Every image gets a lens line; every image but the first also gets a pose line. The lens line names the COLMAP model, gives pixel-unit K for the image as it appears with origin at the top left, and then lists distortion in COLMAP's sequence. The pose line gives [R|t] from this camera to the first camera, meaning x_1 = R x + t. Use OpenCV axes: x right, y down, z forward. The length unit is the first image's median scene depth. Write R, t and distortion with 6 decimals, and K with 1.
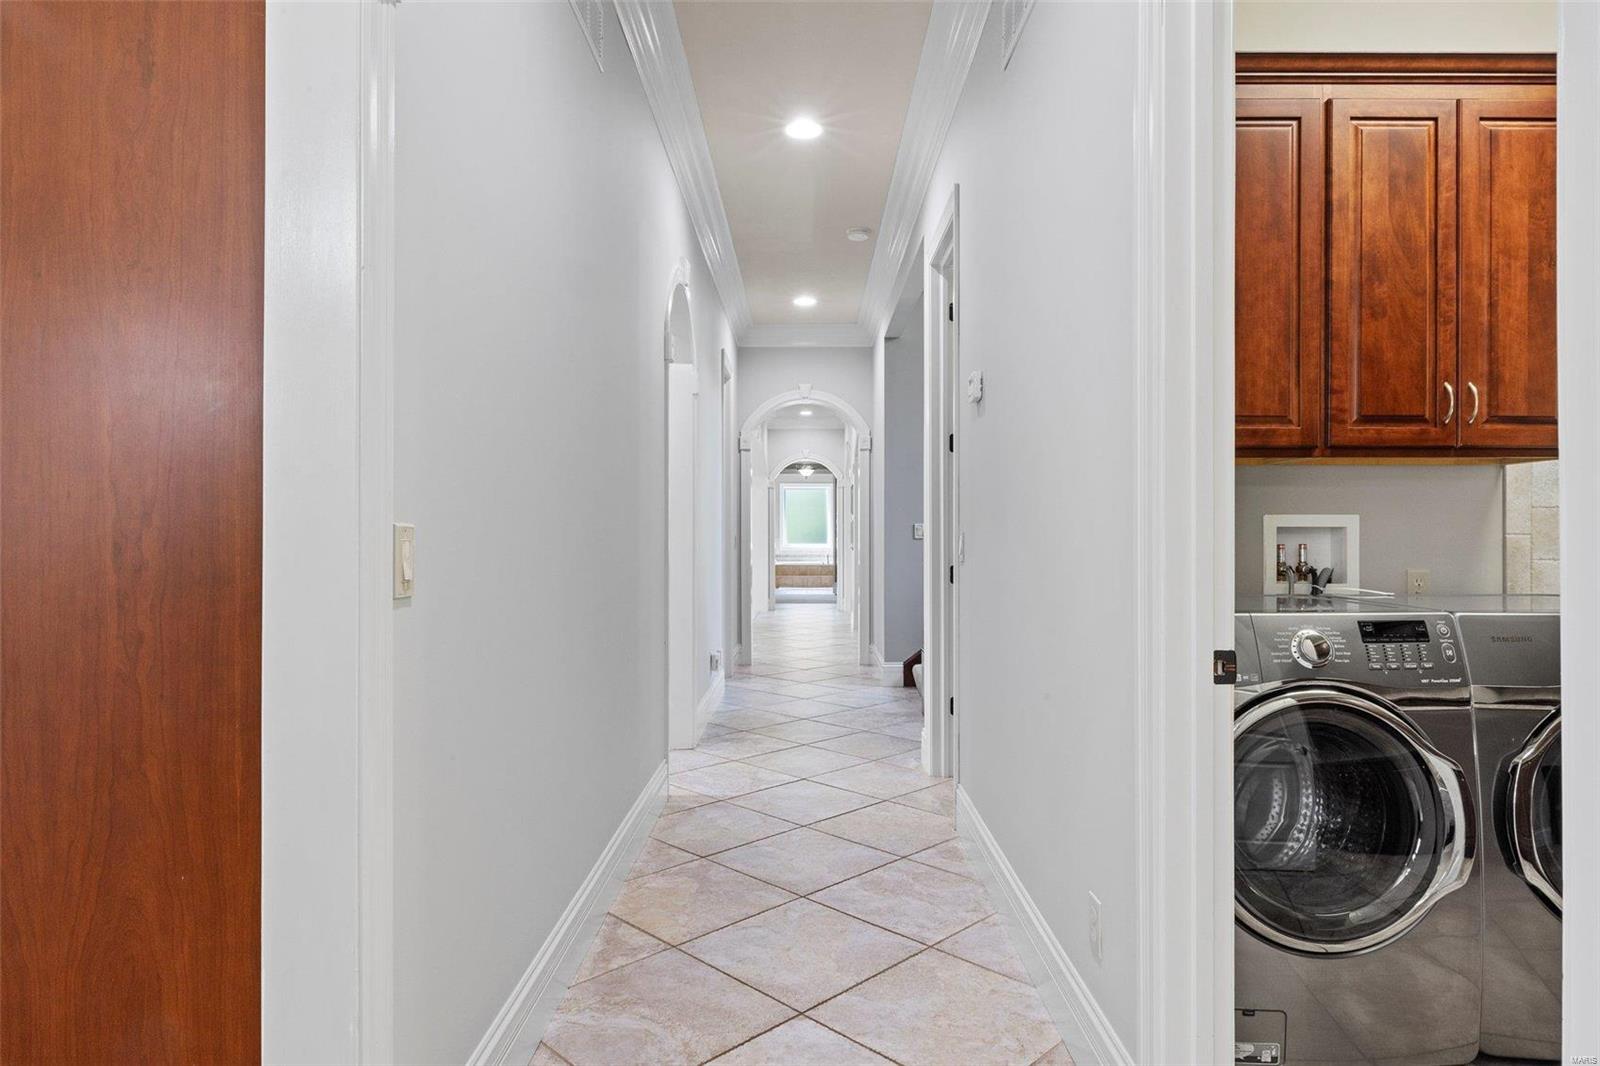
lens RADIAL K [[895.3, 0, 804.9], [0, 895.3, 540.5], [0, 0, 1]] dist [-0.006550, -0.000354]
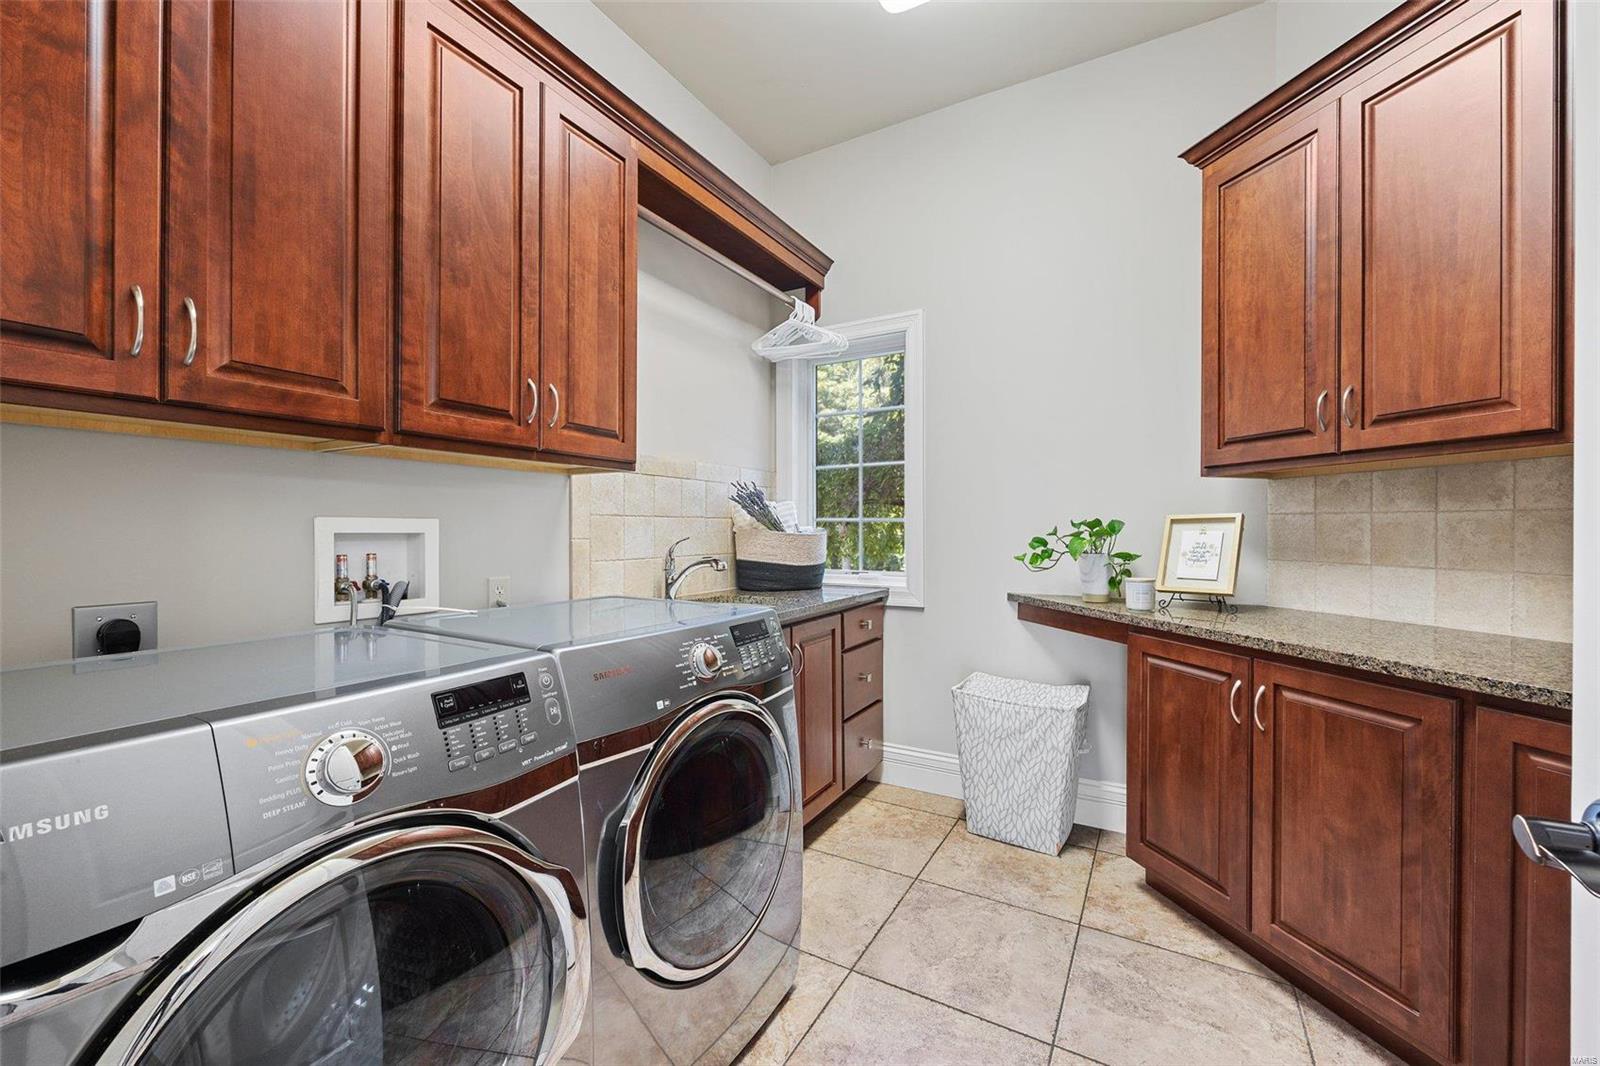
lens RADIAL K [[641.4, 0, 804.6], [0, 641.4, 533.5], [0, 0, 1]] dist [-0.007858, 0.001531]
pose [[0.482063, -0.003760, 0.876128, 0.271219], [0.001287, 0.999993, 0.003583, -0.018042], [-0.876135, -0.000600, 0.482065, 0.426198]]
